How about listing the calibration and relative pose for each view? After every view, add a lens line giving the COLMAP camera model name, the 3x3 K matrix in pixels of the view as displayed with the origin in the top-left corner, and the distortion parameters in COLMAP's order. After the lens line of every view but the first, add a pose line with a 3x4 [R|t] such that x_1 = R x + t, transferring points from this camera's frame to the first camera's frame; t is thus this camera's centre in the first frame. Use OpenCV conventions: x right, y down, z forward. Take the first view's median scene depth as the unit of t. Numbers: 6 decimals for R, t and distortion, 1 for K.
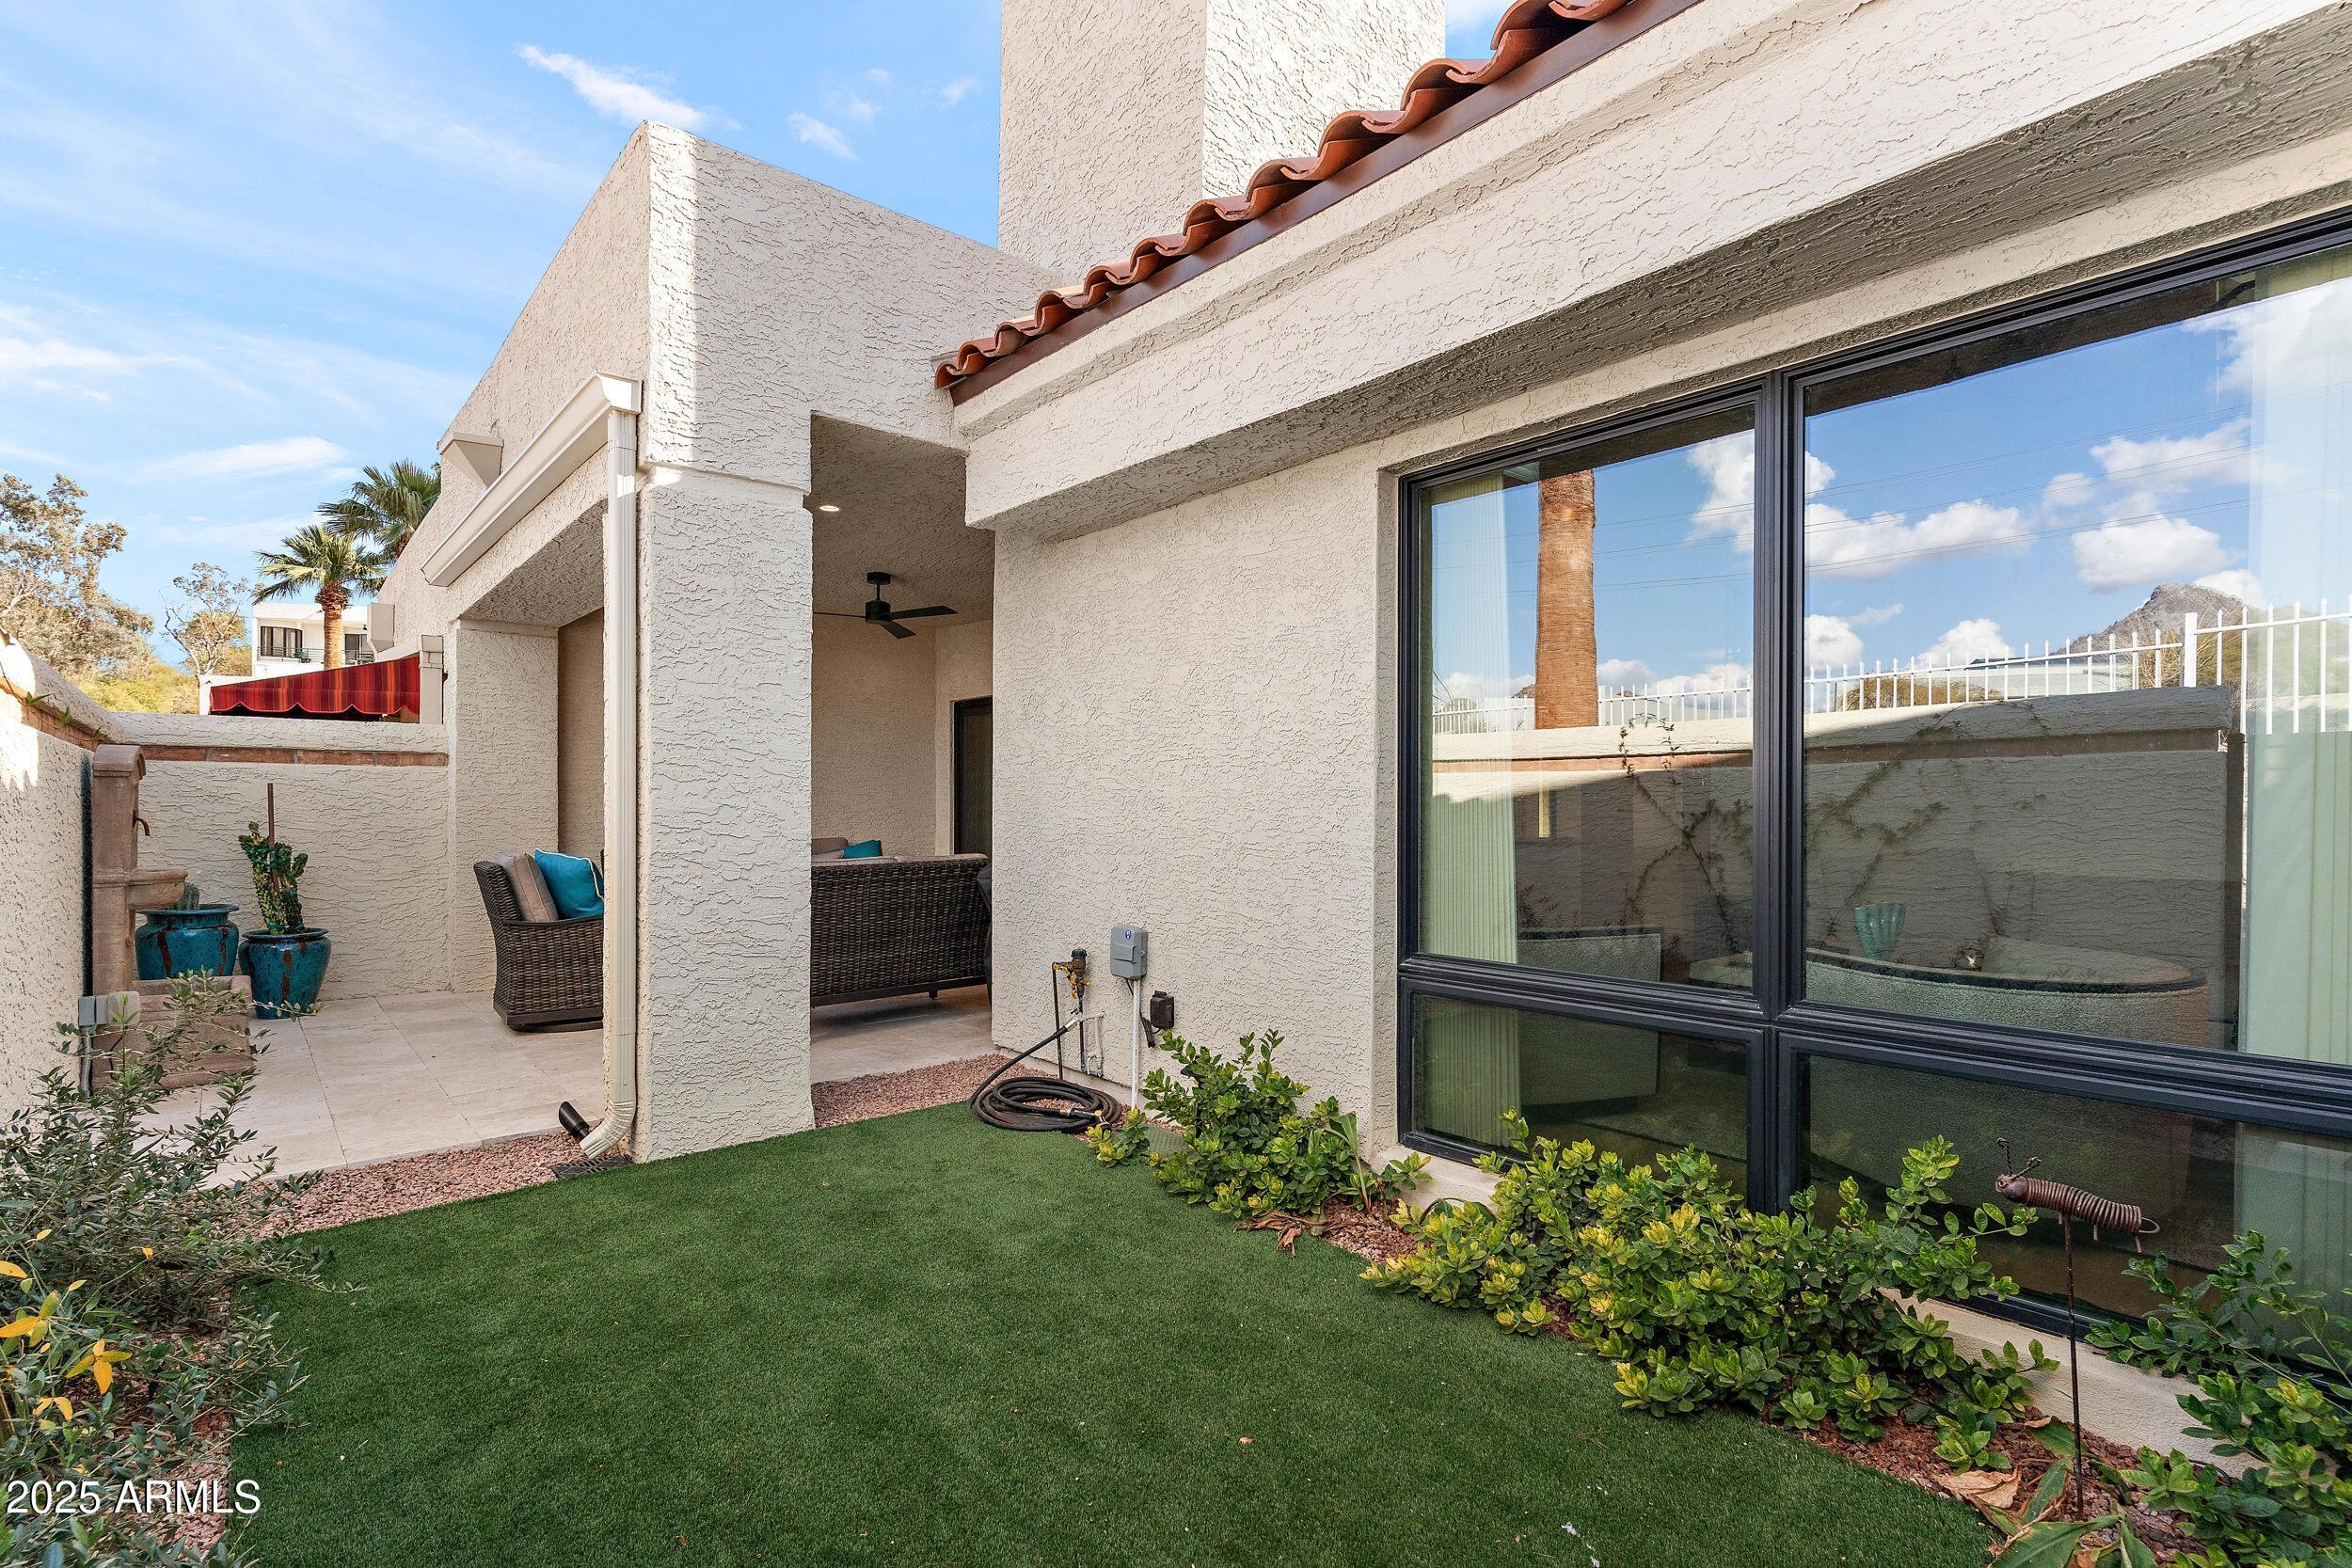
lens RADIAL K [[1123.2, 0, 1178.2], [0, 1123.2, 811.9], [0, 0, 1]] dist [-0.000316, 0.000482]
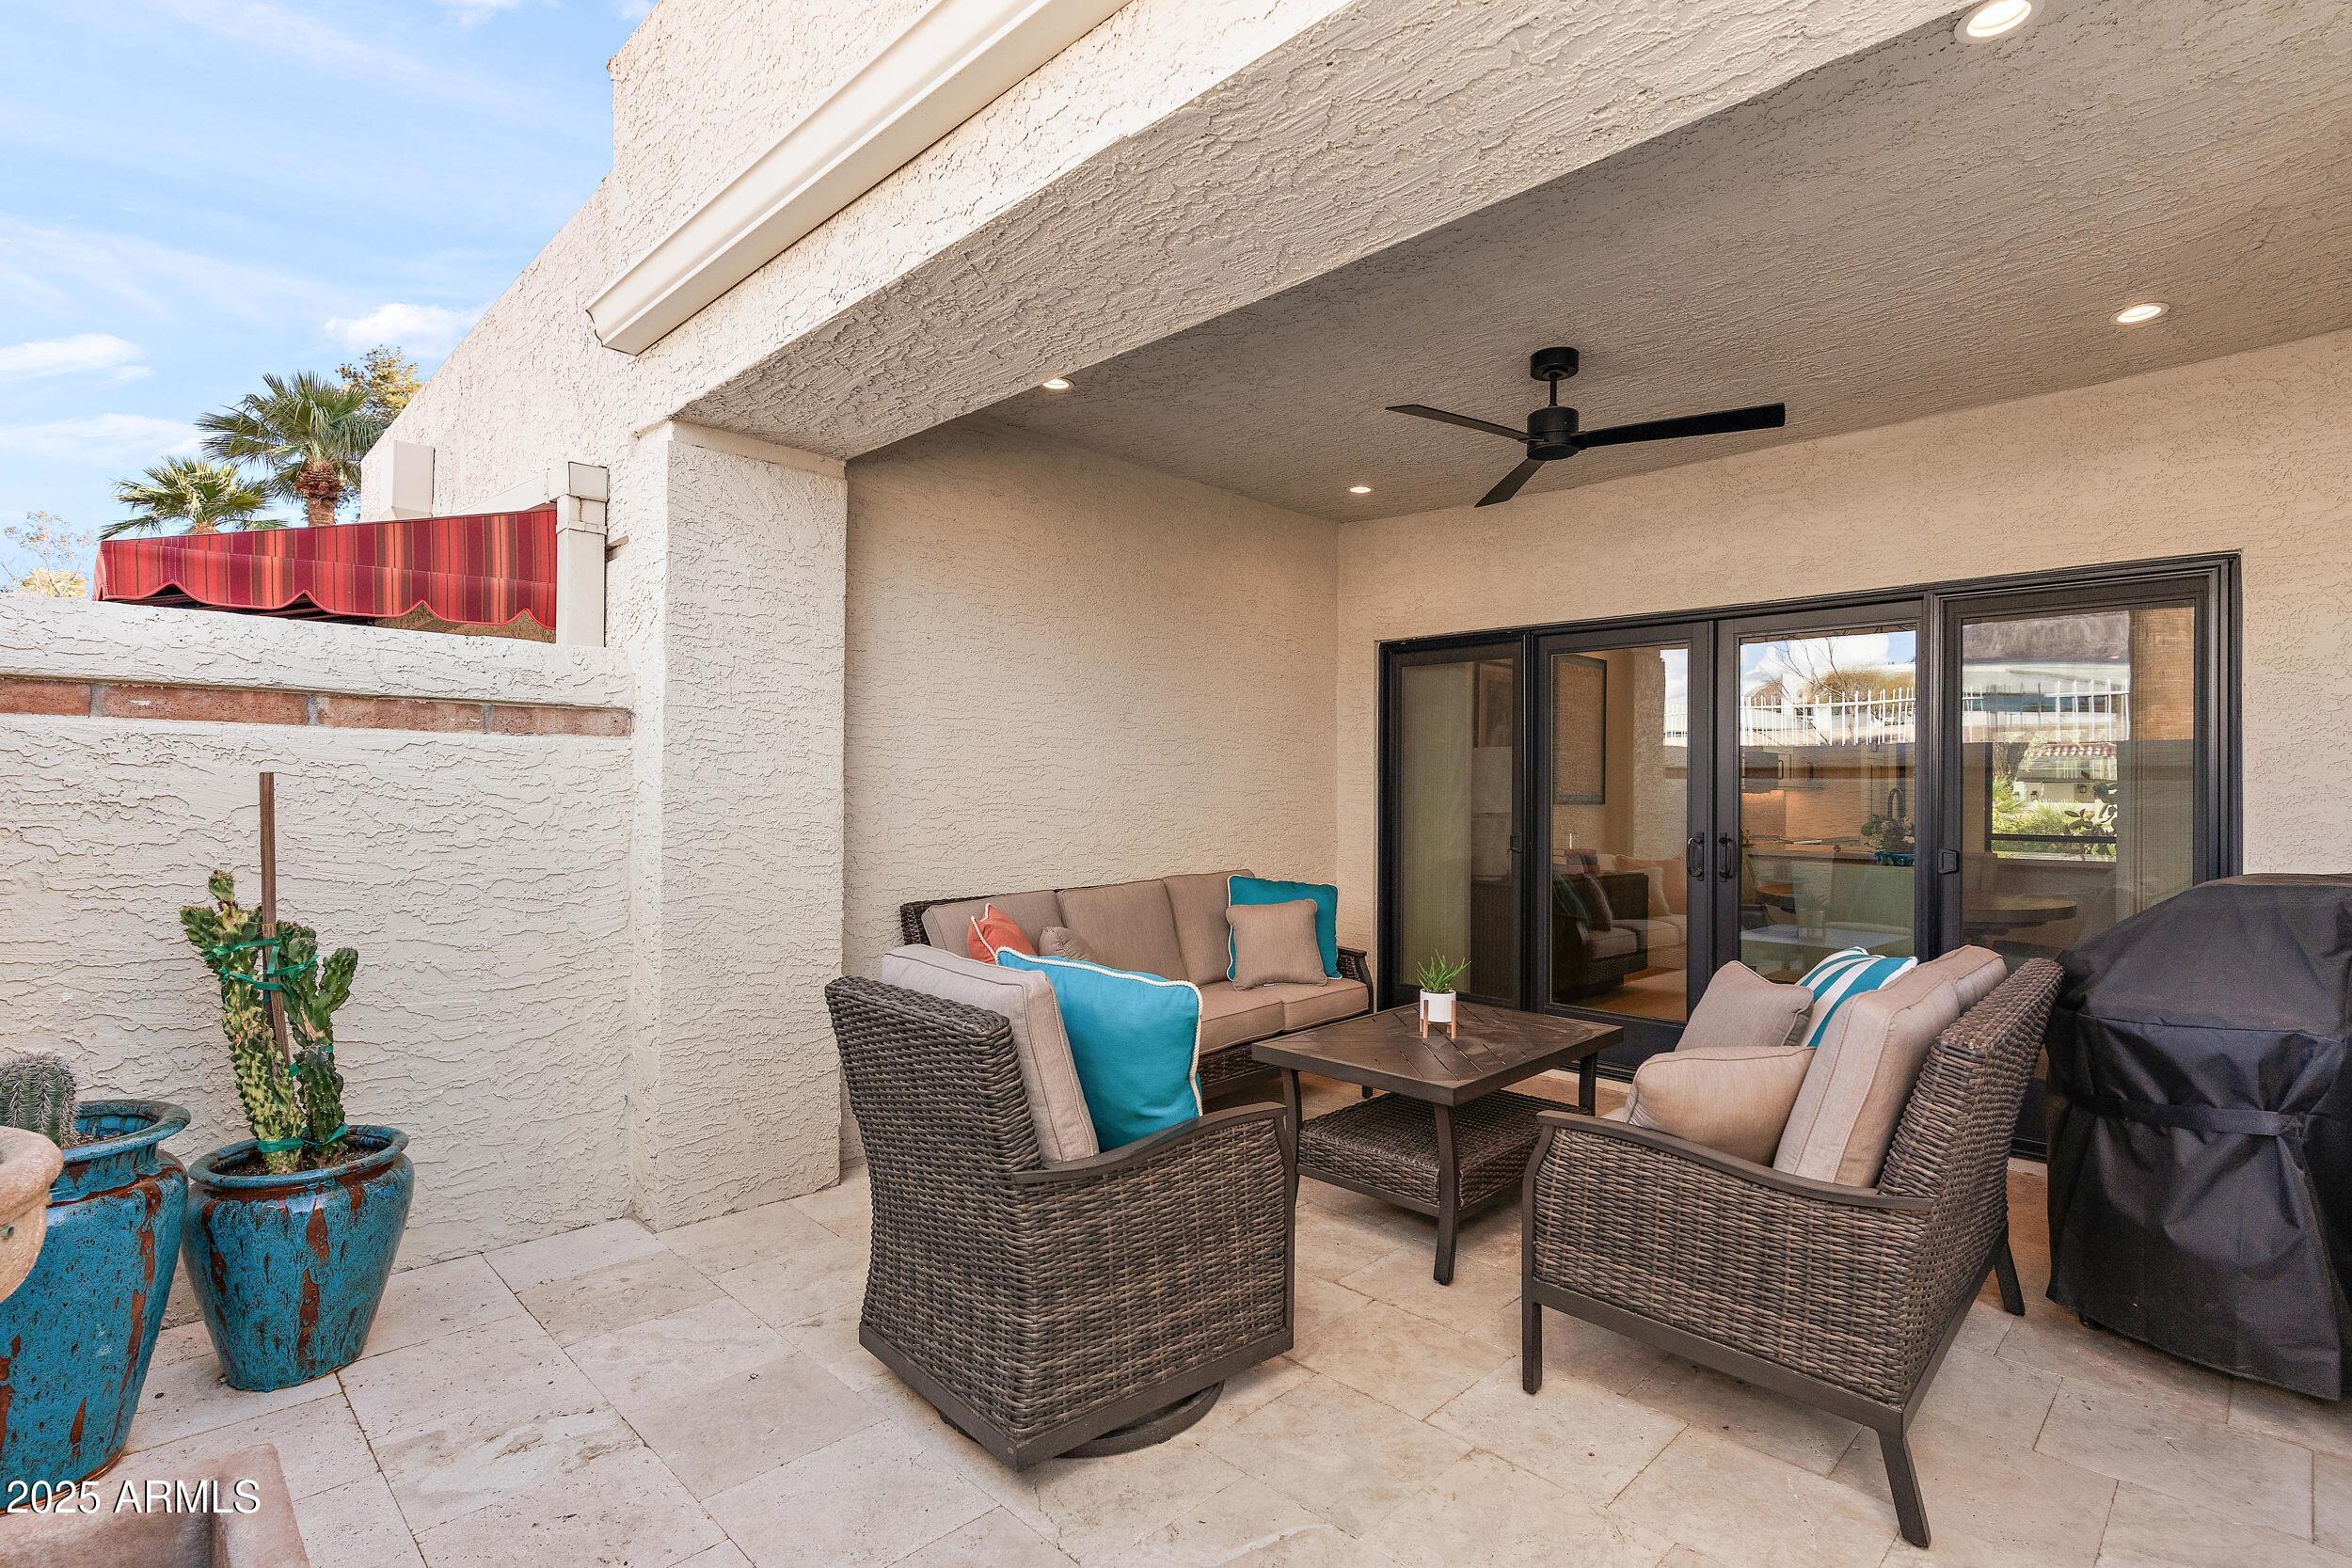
lens RADIAL K [[1121.0, 0, 1176.0], [0, 1121.0, 784.0], [0, 0, 1]] dist [-0.001751, -0.000461]
pose [[0.996718, 0.007407, 0.080615, -0.804343], [-0.006637, 0.999930, -0.009821, -0.030761], [-0.080682, 0.009254, 0.996697, 0.898210]]
